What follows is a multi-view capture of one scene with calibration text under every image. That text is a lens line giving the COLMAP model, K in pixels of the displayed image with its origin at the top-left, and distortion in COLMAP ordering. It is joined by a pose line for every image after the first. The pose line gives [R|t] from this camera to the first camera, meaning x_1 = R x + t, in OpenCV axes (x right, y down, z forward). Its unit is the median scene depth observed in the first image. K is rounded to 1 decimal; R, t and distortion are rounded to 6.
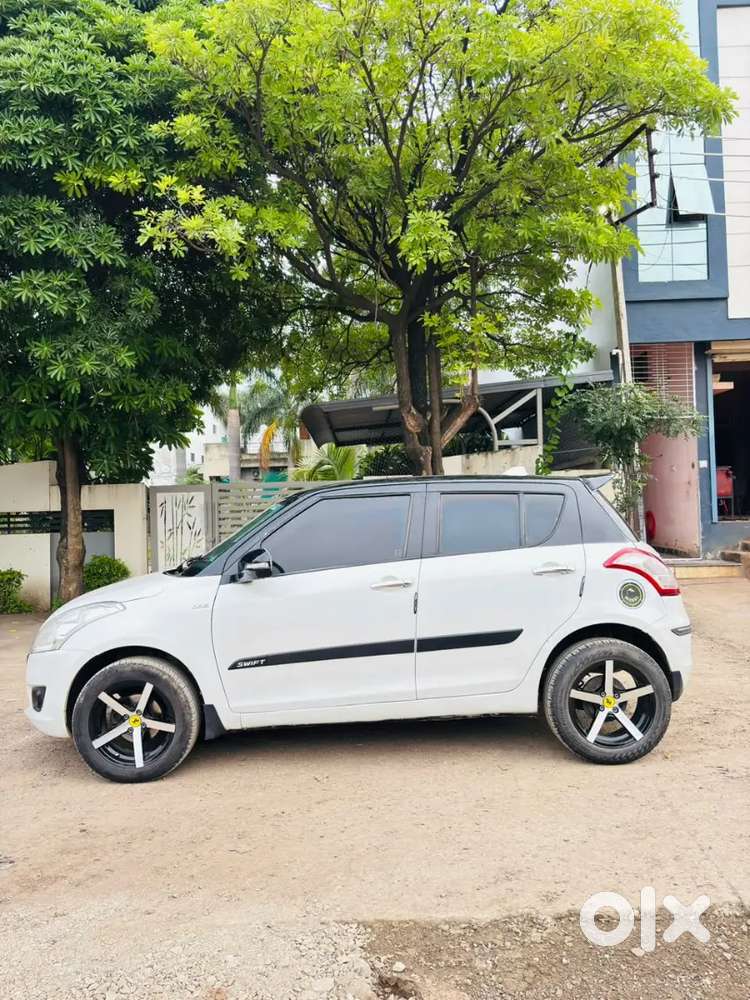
lens RADIAL K [[766.8, 0, 375.0], [0, 766.8, 500.0], [0, 0, 1]] dist [0.045739, -0.052022]
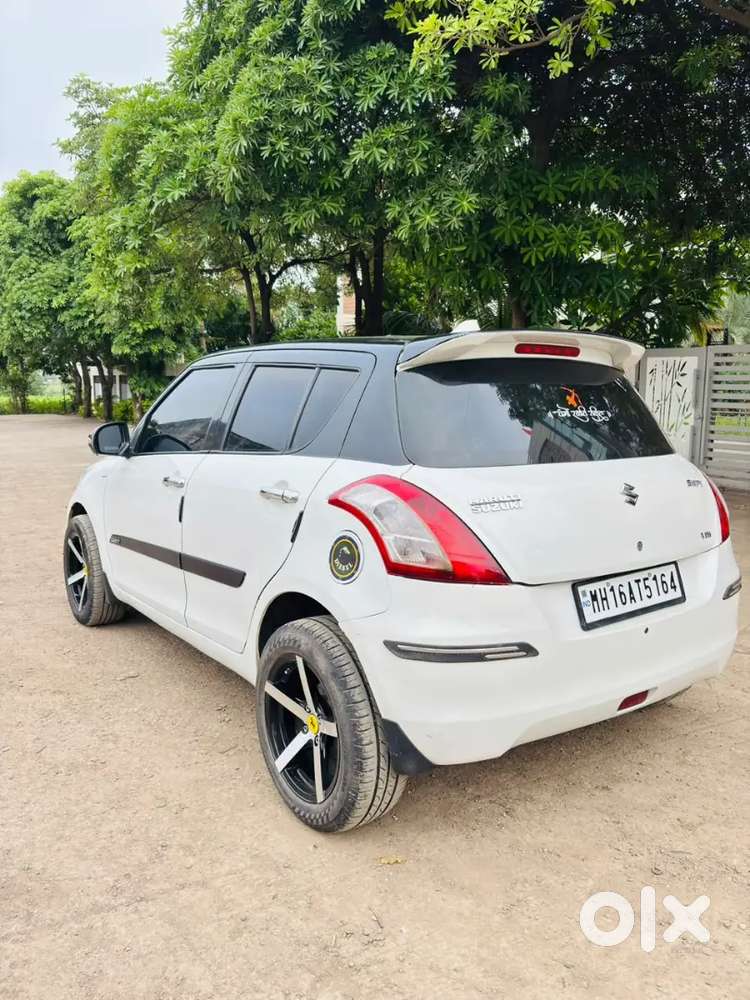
lens RADIAL K [[770.7, 0, 374.9], [0, 770.7, 495.6], [0, 0, 1]] dist [0.002705, 0.041707]
pose [[0.568485, 0.150865, -0.808742, 0.441400], [-0.010670, 0.984312, 0.176116, -0.009962], [0.822624, -0.091490, 0.561176, 0.404080]]
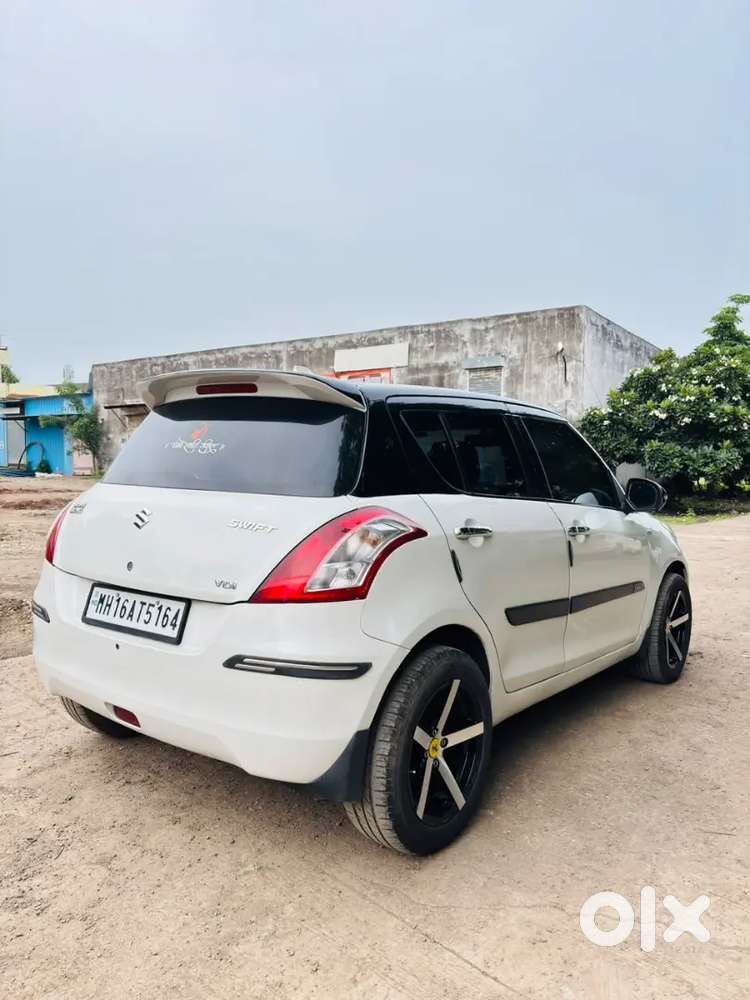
lens RADIAL K [[781.8, 0, 375.0], [0, 781.8, 500.0], [0, 0, 1]] dist [0.000235, -0.005125]
pose [[-0.633449, 0.064916, -0.771057, 0.442720], [0.020069, 0.997518, 0.067495, 0.016673], [0.773524, 0.027280, -0.633179, 0.991037]]
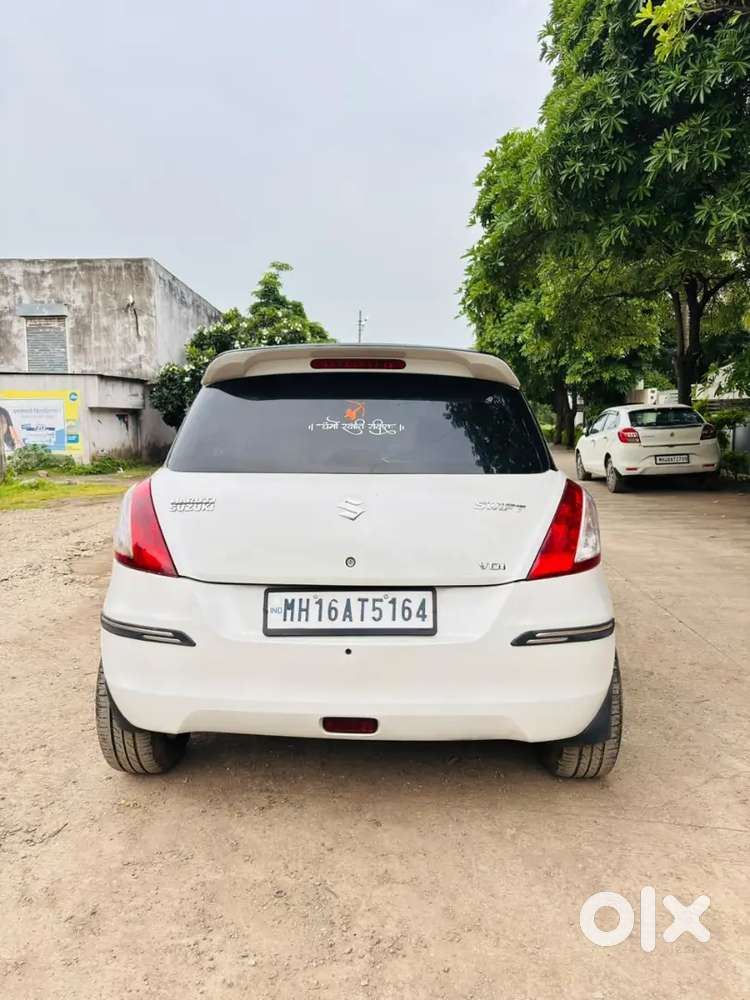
lens RADIAL K [[773.6, 0, 380.2], [0, 773.6, 491.4], [0, 0, 1]] dist [0.035993, -0.031052]
pose [[-0.061104, 0.130753, -0.989530, 0.552409], [0.020548, 0.991337, 0.129723, -0.001493], [0.997920, -0.012407, -0.063261, 0.713983]]
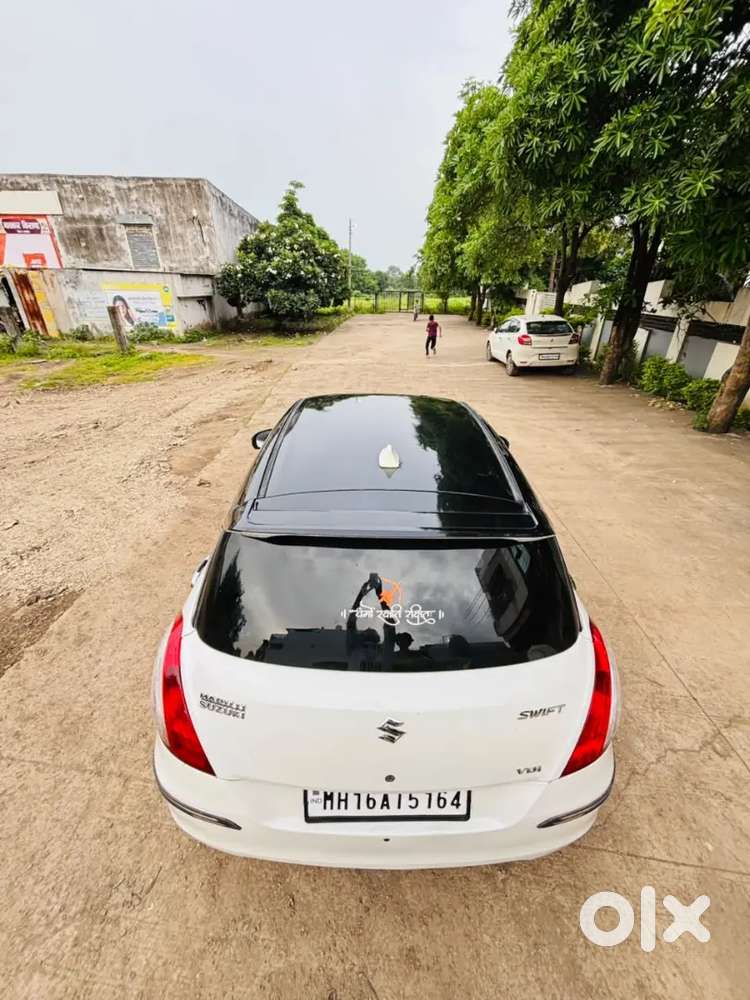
lens RADIAL K [[406.3, 0, 382.0], [0, 406.3, 493.4], [0, 0, 1]] dist [0.009873, -0.000012]
pose [[-0.015392, 0.488766, -0.872279, 0.329907], [-0.001326, 0.872372, 0.488841, -0.113696], [0.999881, 0.008681, -0.012780, 0.679073]]
